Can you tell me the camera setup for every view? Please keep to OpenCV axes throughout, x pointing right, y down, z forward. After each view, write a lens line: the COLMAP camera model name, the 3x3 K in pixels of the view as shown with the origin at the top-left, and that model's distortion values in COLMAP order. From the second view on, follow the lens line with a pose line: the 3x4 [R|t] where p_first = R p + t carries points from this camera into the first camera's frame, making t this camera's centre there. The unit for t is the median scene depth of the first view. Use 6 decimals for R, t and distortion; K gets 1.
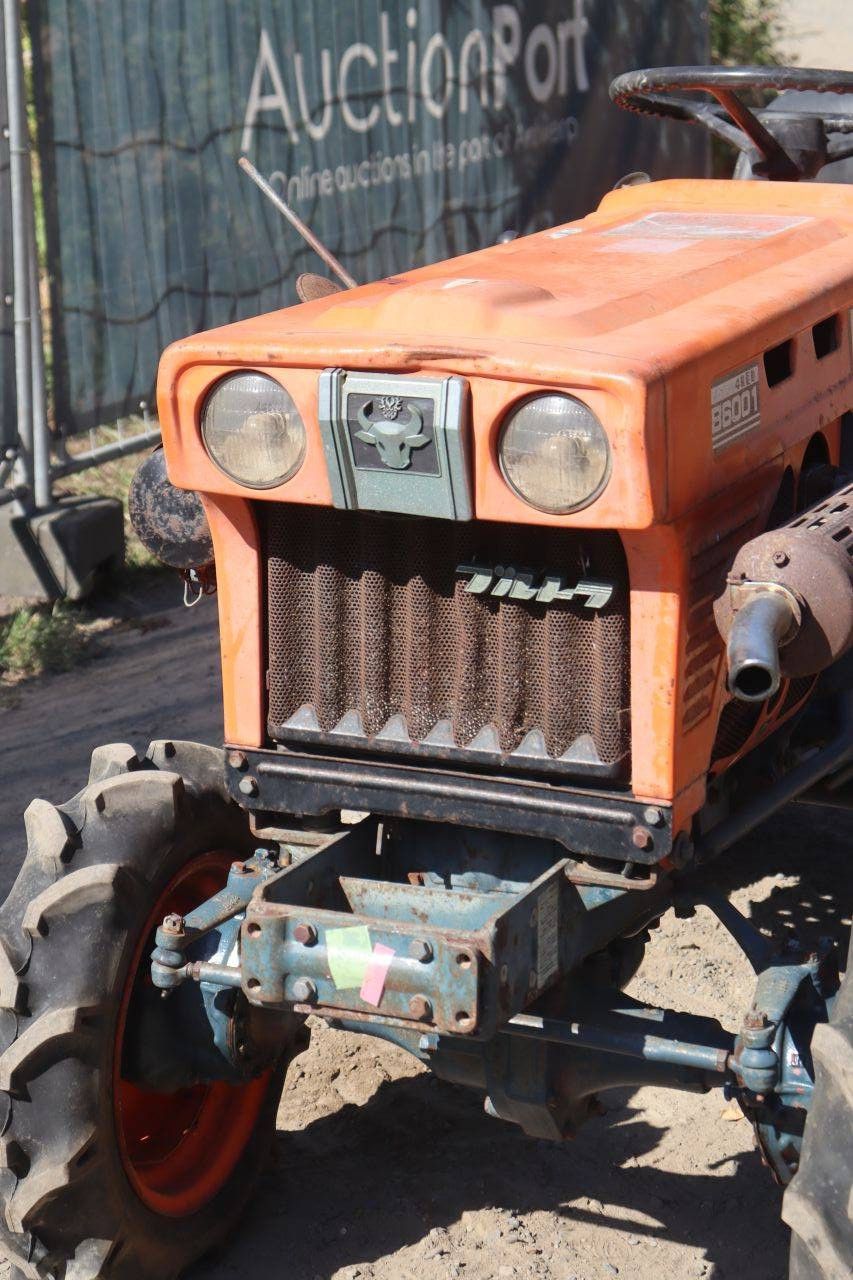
lens RADIAL K [[3054.5, 0, 423.8], [0, 3054.5, 645.5], [0, 0, 1]] dist [0.456576, 0.000000]
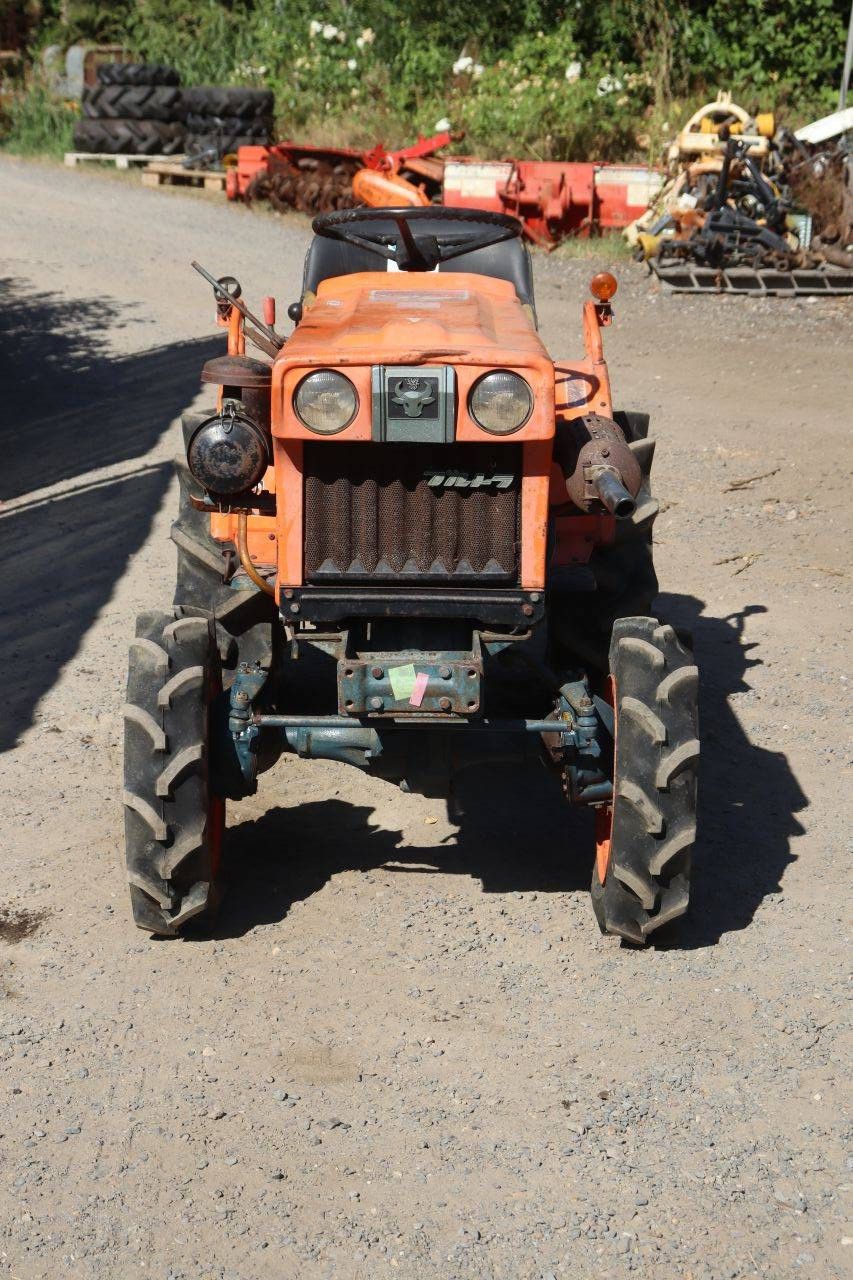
lens RADIAL K [[2619.6, 0, 450.0], [0, 2619.6, 626.5], [0, 0, 1]] dist [0.353036, 0.000000]
pose [[0.918350, -0.077540, 0.388099, -0.587345], [0.092257, 0.995546, -0.019401, 0.097505], [-0.384867, 0.053622, 0.921413, -0.456894]]
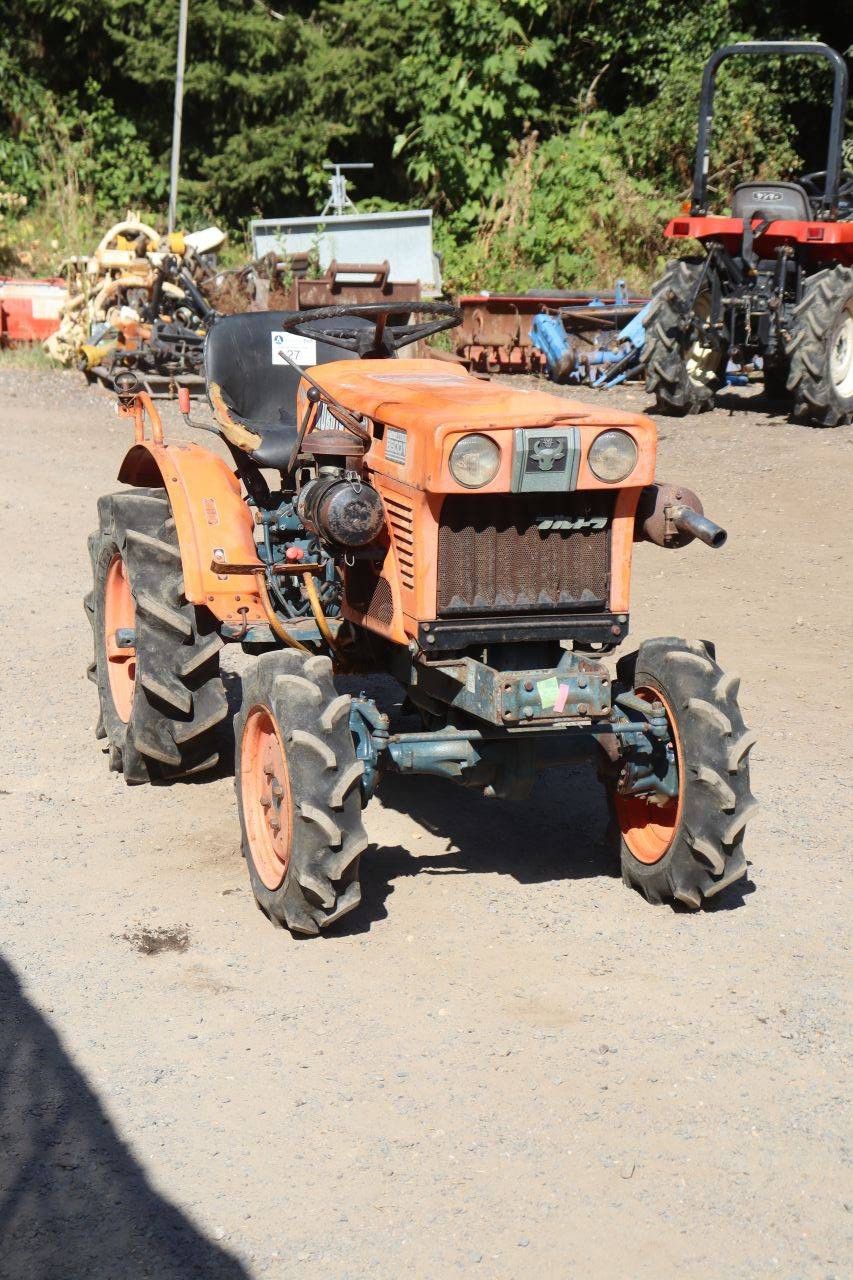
lens RADIAL K [[2619.6, 0, 432.1], [0, 2619.6, 624.0], [0, 0, 1]] dist [0.353036, 0.000000]
pose [[0.759025, -0.105393, 0.642475, -1.244826], [0.159427, 0.986855, -0.026462, 0.085752], [-0.631241, 0.122513, 0.765850, -0.383987]]
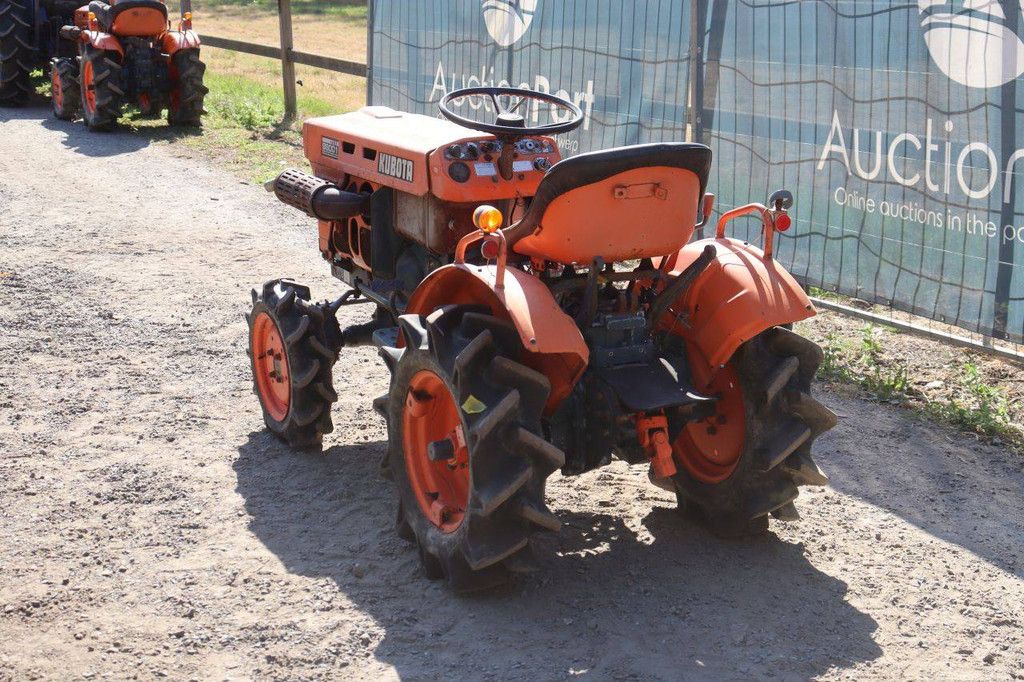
lens RADIAL K [[1544.6, 0, 520.9], [0, 1544.6, 336.6], [0, 0, 1]] dist [0.140262, 0.000000]
pose [[-0.639905, 0.187784, -0.745157, 1.390728], [-0.189694, 0.901074, 0.389976, -0.645024], [0.744673, 0.390900, -0.540981, 2.265614]]
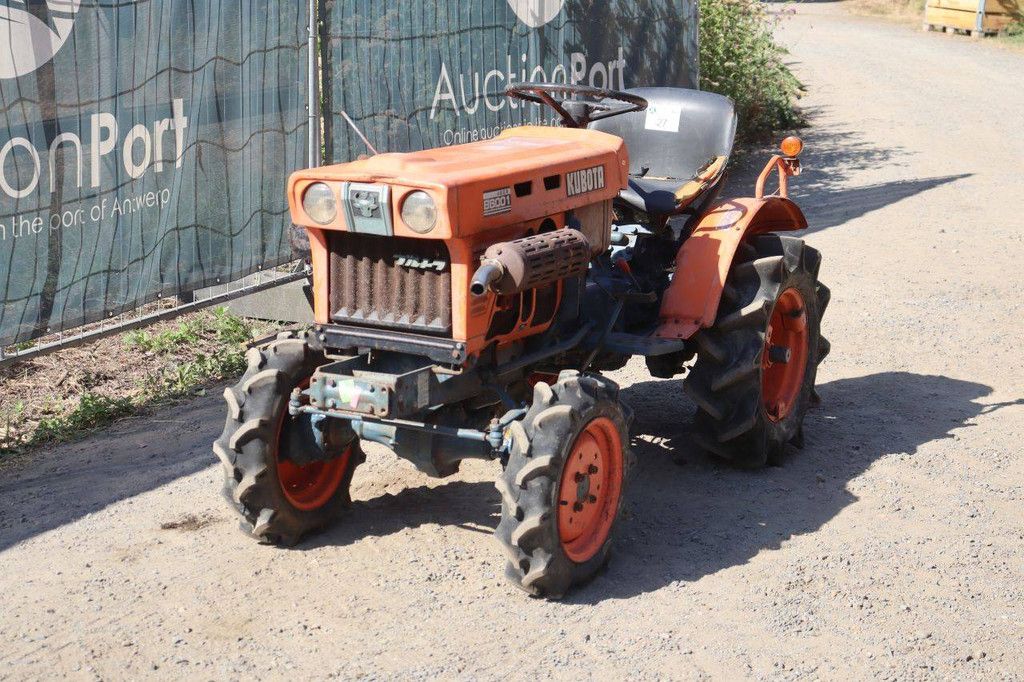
lens RADIAL K [[1971.7, 0, 509.5], [0, 1971.7, 336.8], [0, 0, 1]] dist [0.294476, 0.000000]
pose [[0.996519, 0.030292, -0.077672, 0.252443], [-0.034623, 0.997884, -0.055032, 0.140610], [0.075841, 0.057530, 0.995459, -0.759740]]
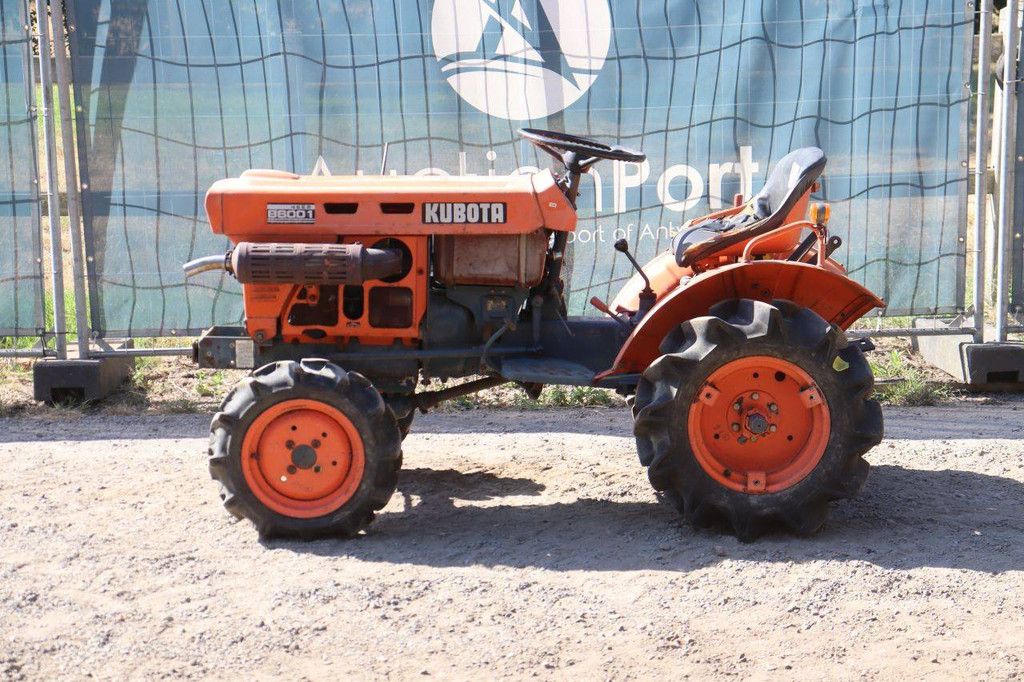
lens RADIAL K [[1971.7, 0, 513.8], [0, 1971.7, 347.7], [0, 0, 1]] dist [0.294476, 0.000000]
pose [[0.382565, 0.159303, -0.910092, 2.223126], [-0.226715, 0.971094, 0.074679, -0.152806], [0.895681, 0.177762, 0.407623, 0.343491]]
